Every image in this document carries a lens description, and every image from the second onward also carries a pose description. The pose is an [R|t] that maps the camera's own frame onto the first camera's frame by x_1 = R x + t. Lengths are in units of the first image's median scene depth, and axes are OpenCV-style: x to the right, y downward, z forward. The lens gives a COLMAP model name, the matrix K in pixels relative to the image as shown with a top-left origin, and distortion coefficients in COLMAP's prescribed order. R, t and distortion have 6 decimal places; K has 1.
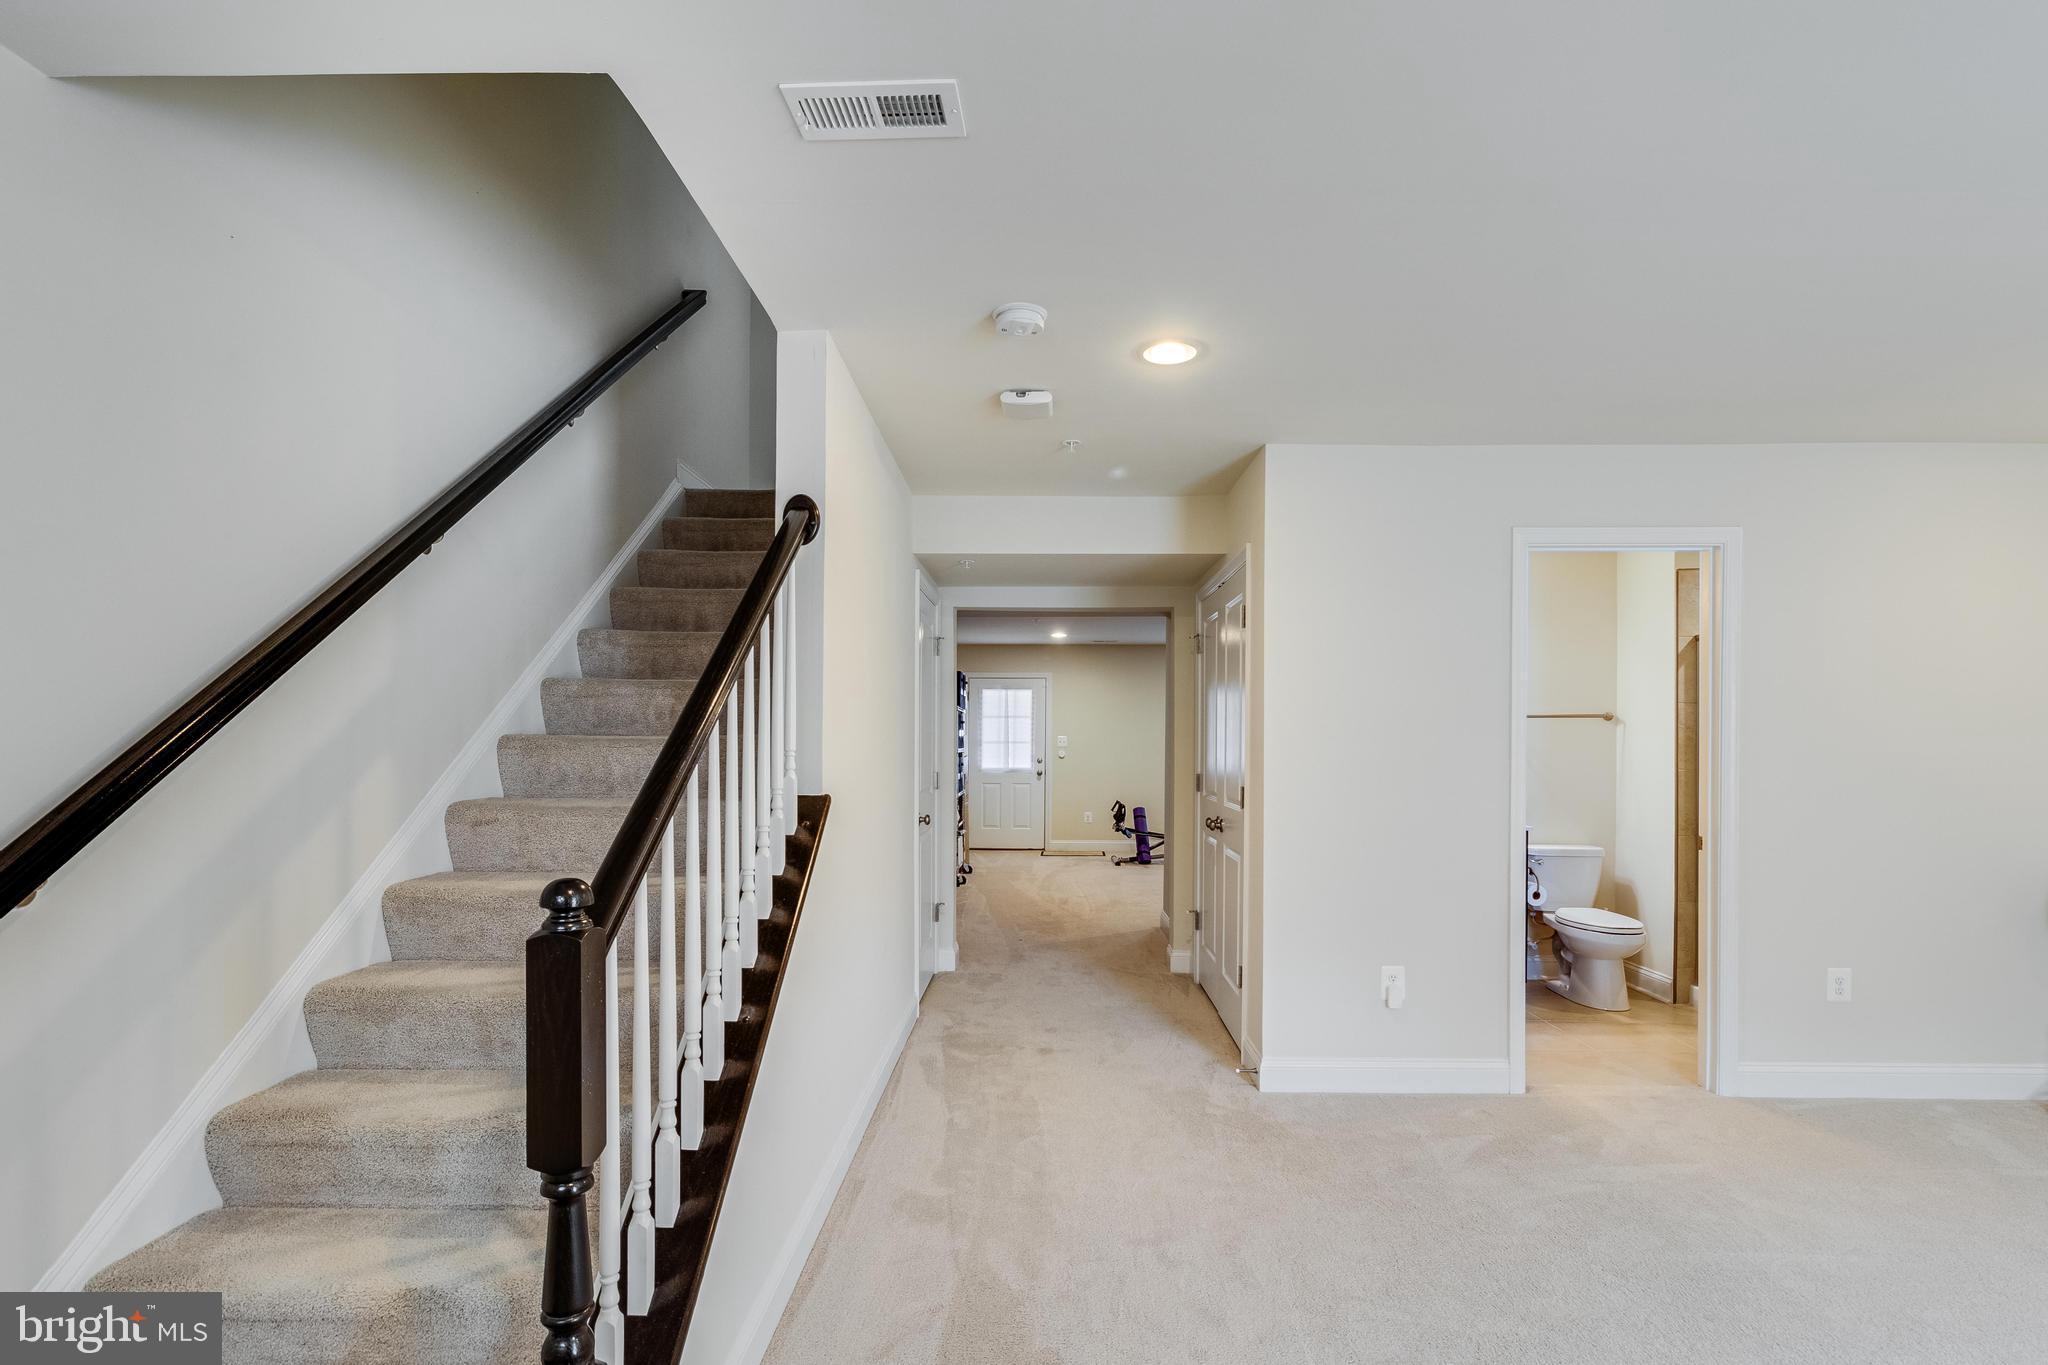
lens RADIAL K [[953.6, 0, 1022.2], [0, 953.6, 687.9], [0, 0, 1]] dist [0.001531, -0.000152]
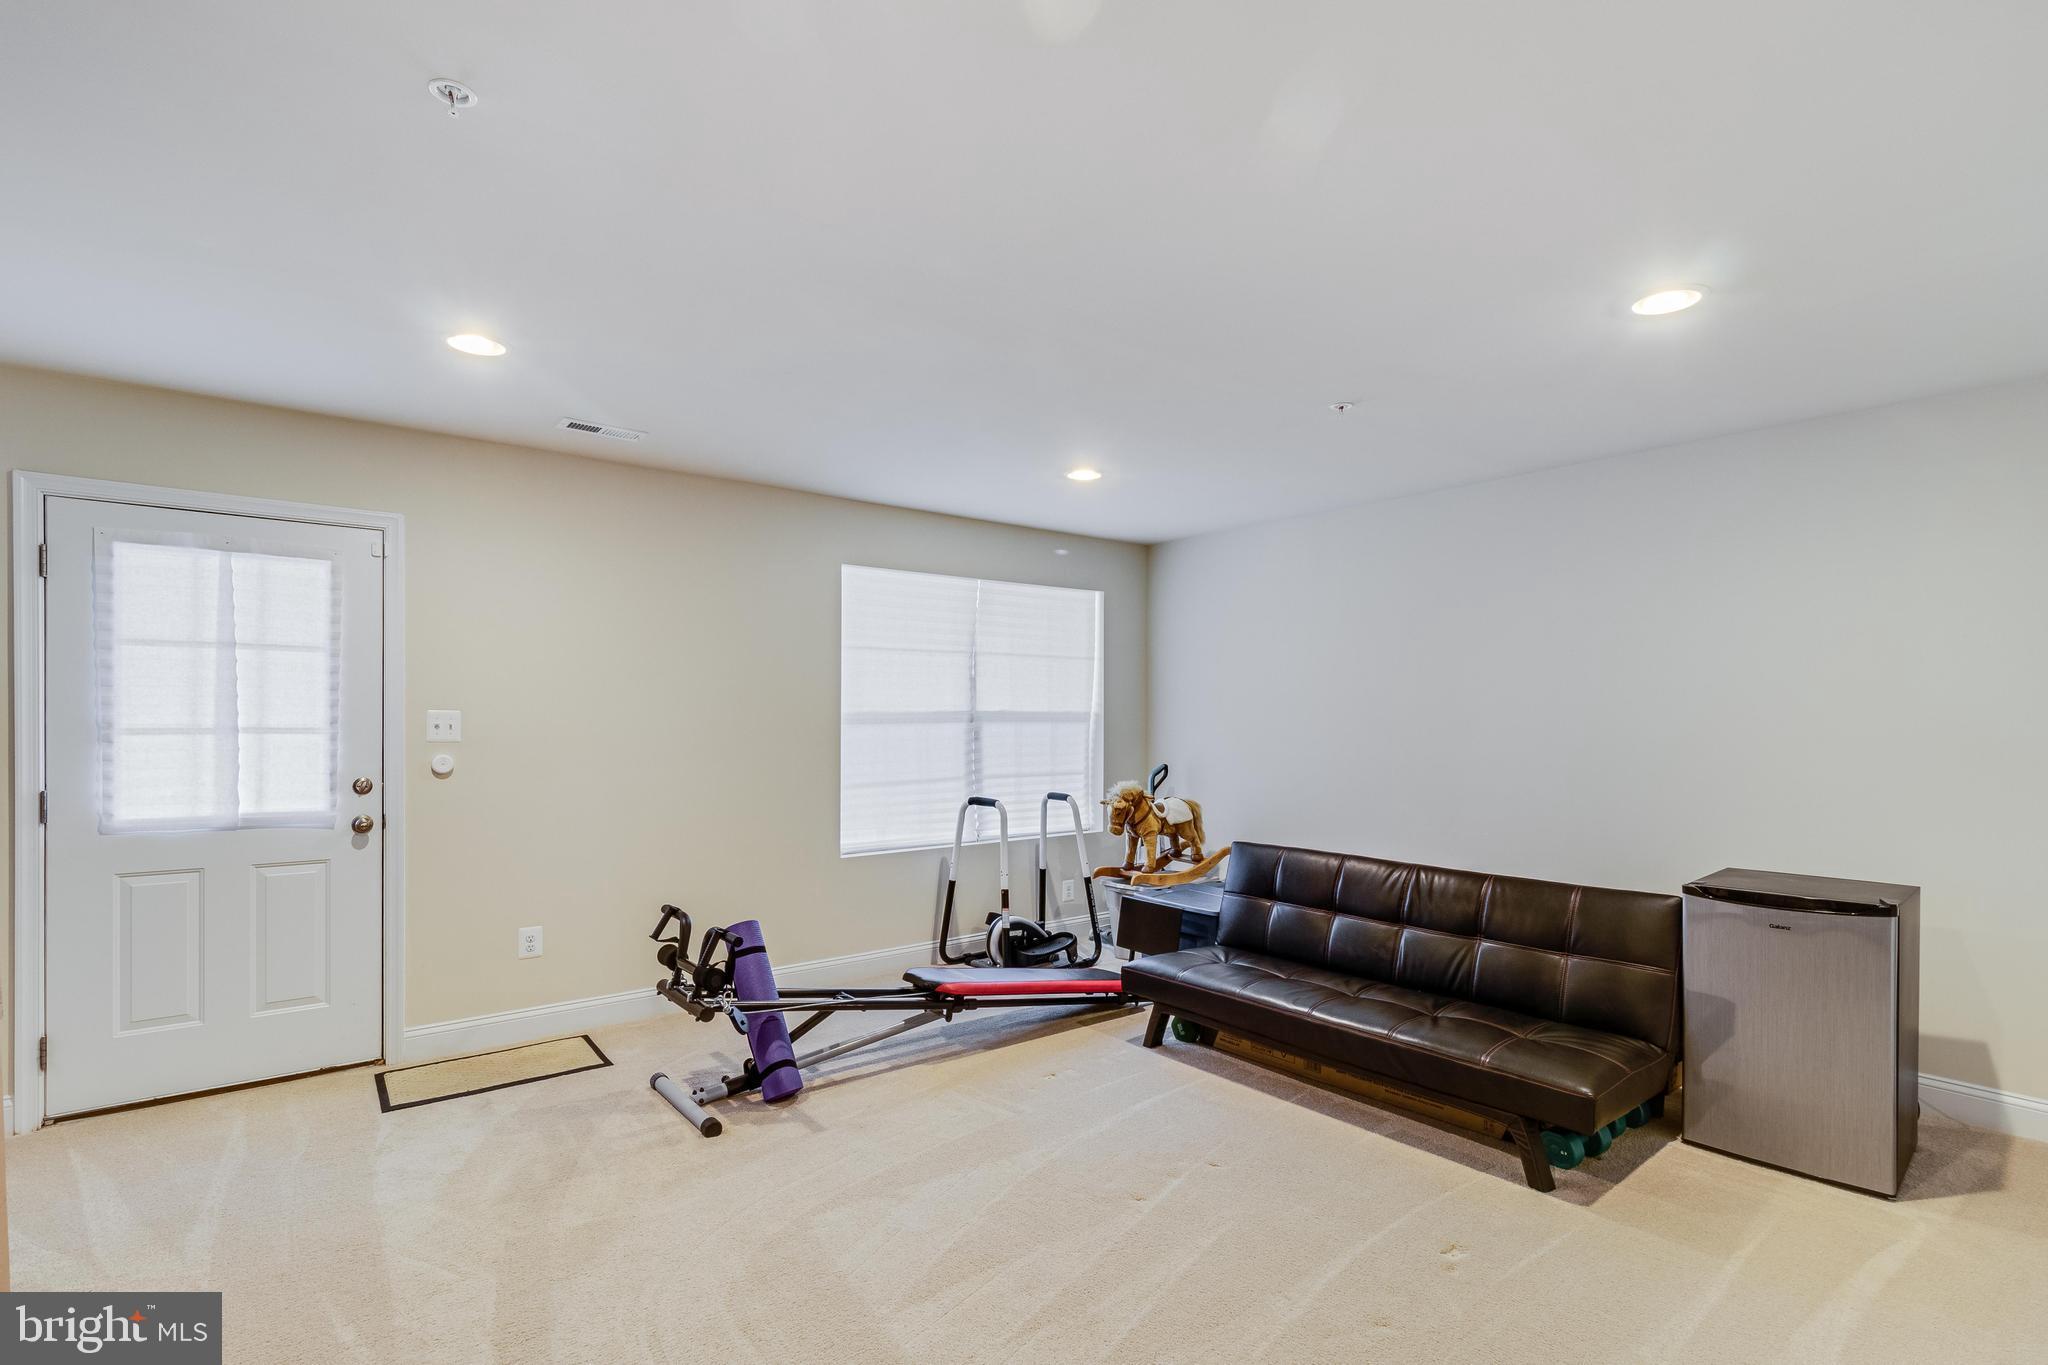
lens RADIAL K [[953.6, 0, 1025.1], [0, 953.6, 702.1], [0, 0, 1]] dist [0.001531, -0.000152]
pose [[0.794161, 0.008359, 0.607650, 0.000846], [-0.007425, 0.999964, -0.004051, 0.049053], [-0.607662, -0.001295, 0.794195, 0.624310]]
